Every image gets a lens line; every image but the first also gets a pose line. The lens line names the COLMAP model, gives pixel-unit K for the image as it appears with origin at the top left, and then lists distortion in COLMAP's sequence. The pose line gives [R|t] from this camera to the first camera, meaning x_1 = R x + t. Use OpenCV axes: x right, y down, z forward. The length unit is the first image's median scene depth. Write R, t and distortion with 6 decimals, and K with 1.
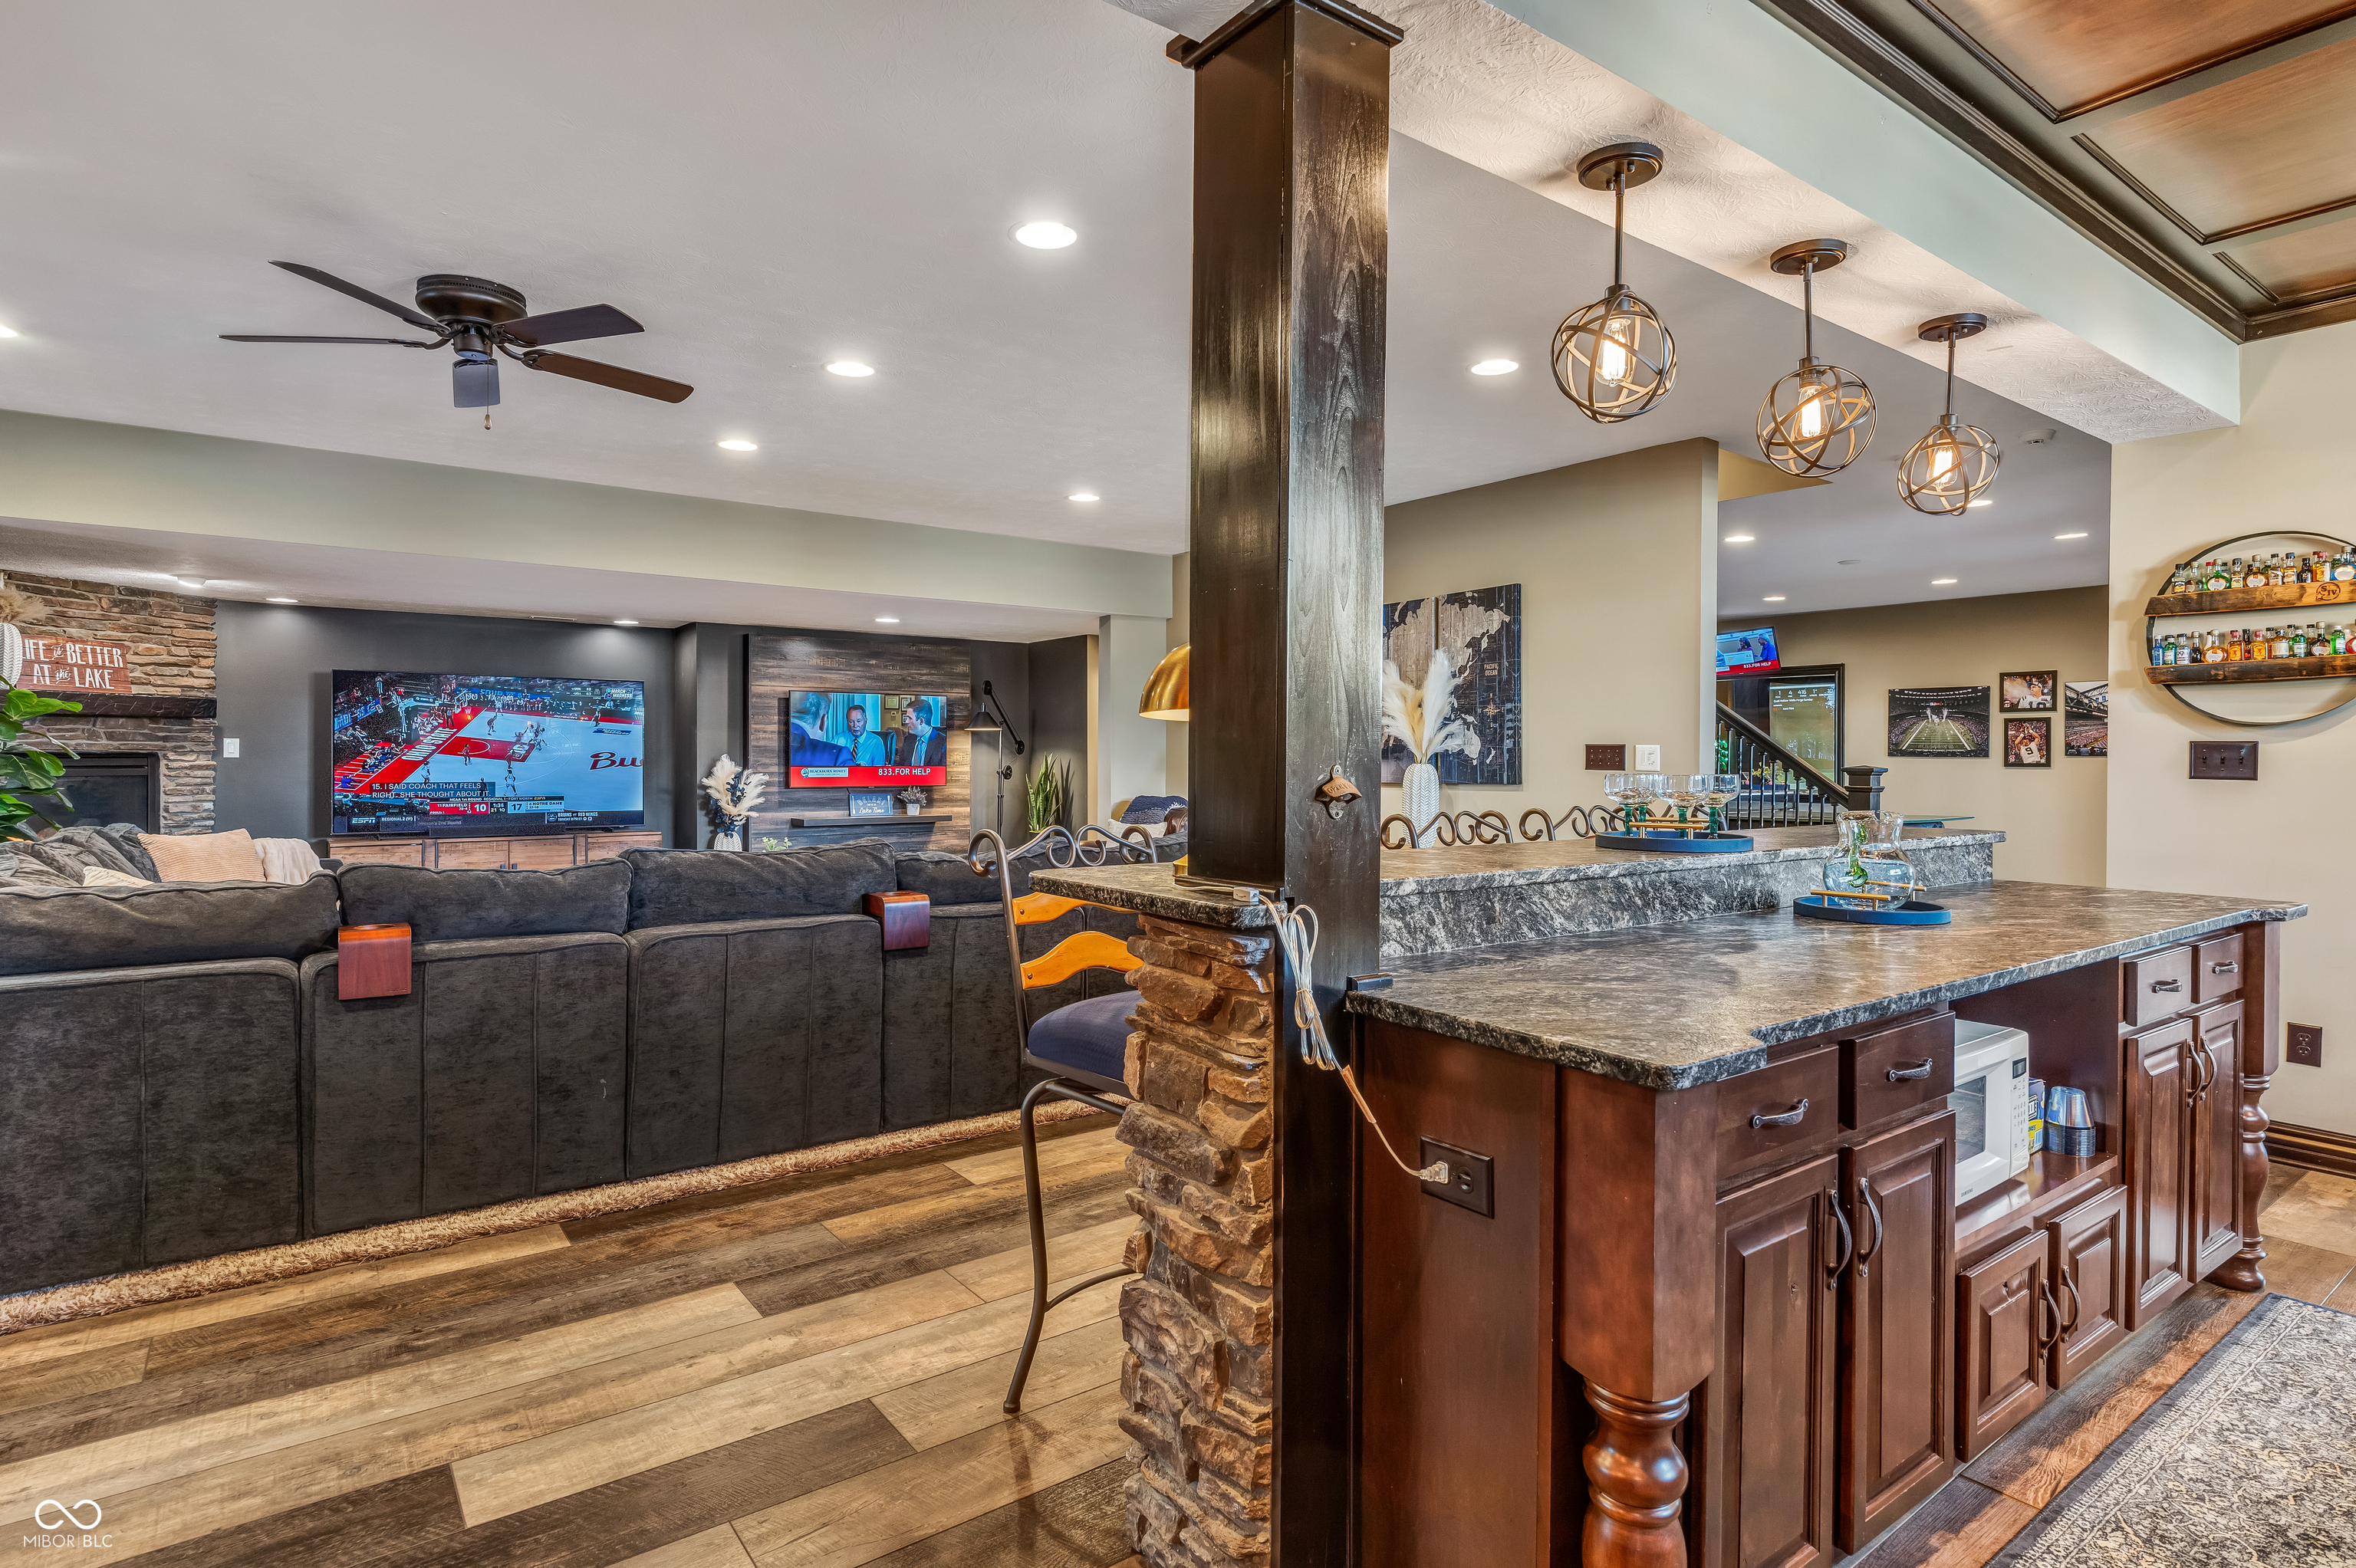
lens RADIAL K [[1231.0, 0, 1178.0], [0, 1231.0, 784.0], [0, 0, 1]] dist [0.000194, -0.000227]
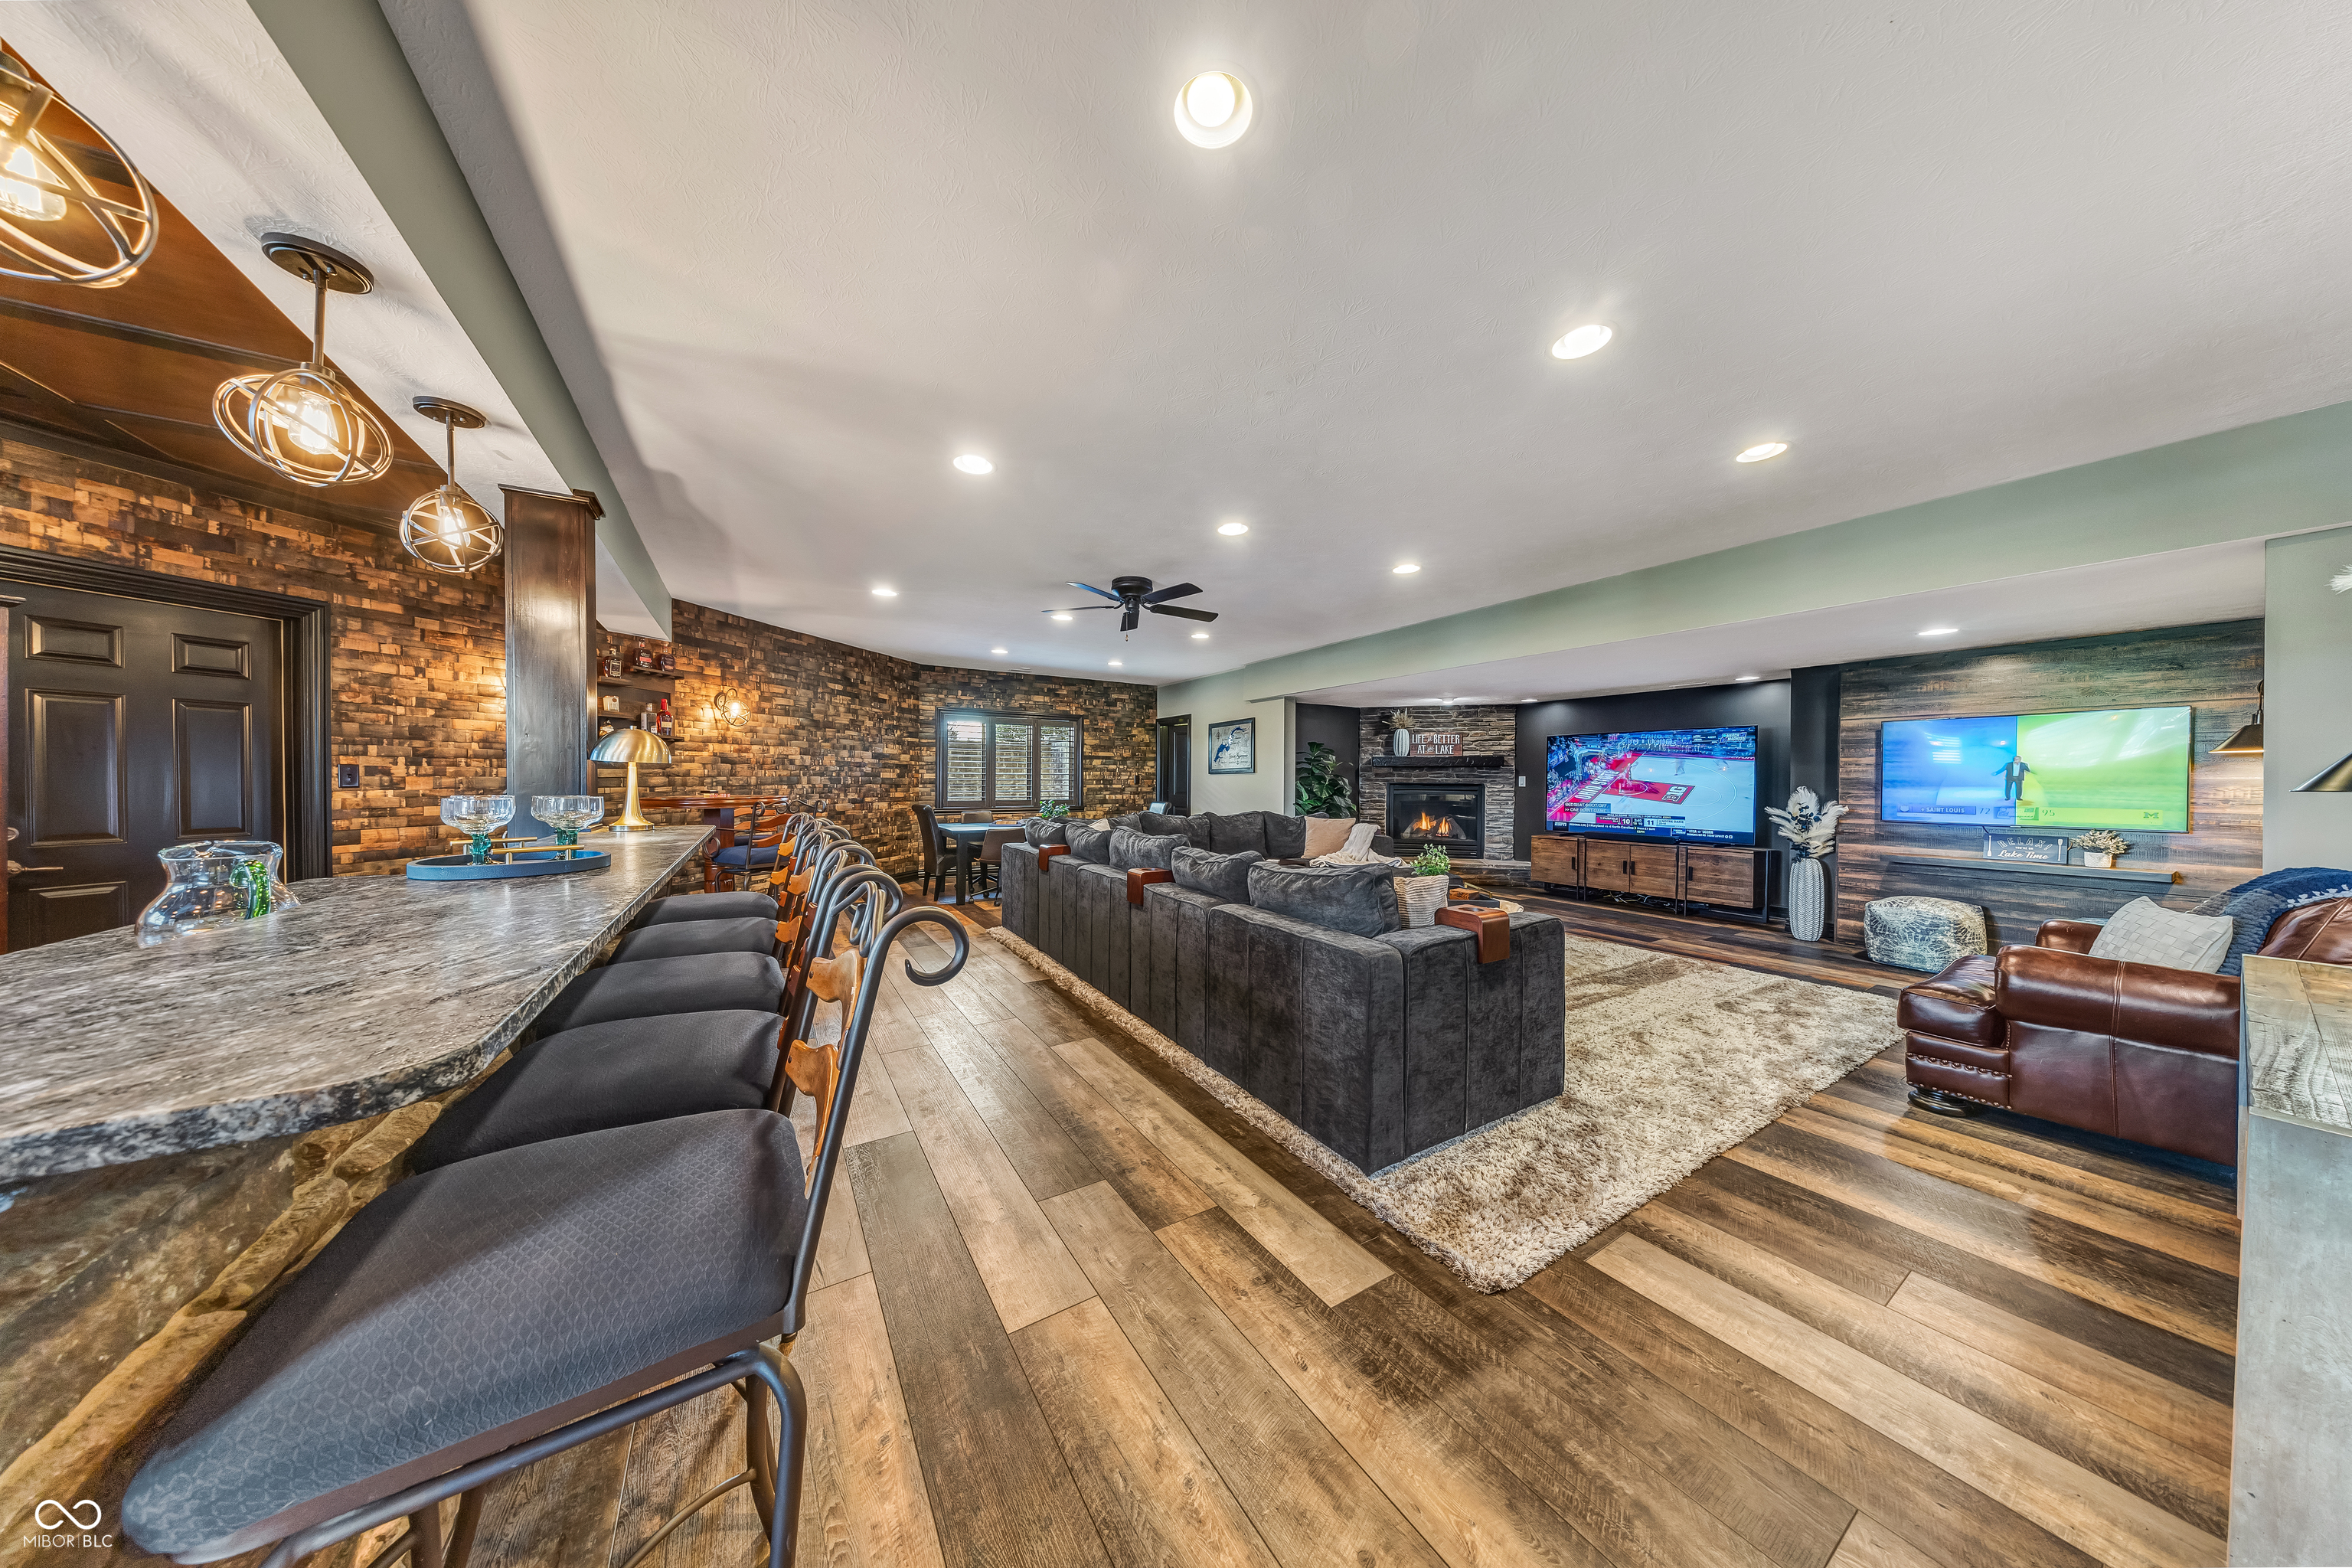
lens RADIAL K [[682.7, 0, 1167.3], [0, 682.7, 783.6], [0, 0, 1]] dist [-0.000376, -0.000010]
pose [[-0.108283, 0.001621, -0.994119, 0.344499], [-0.026926, 0.999627, 0.004563, -0.016511], [0.993755, 0.027262, -0.108199, 0.590805]]
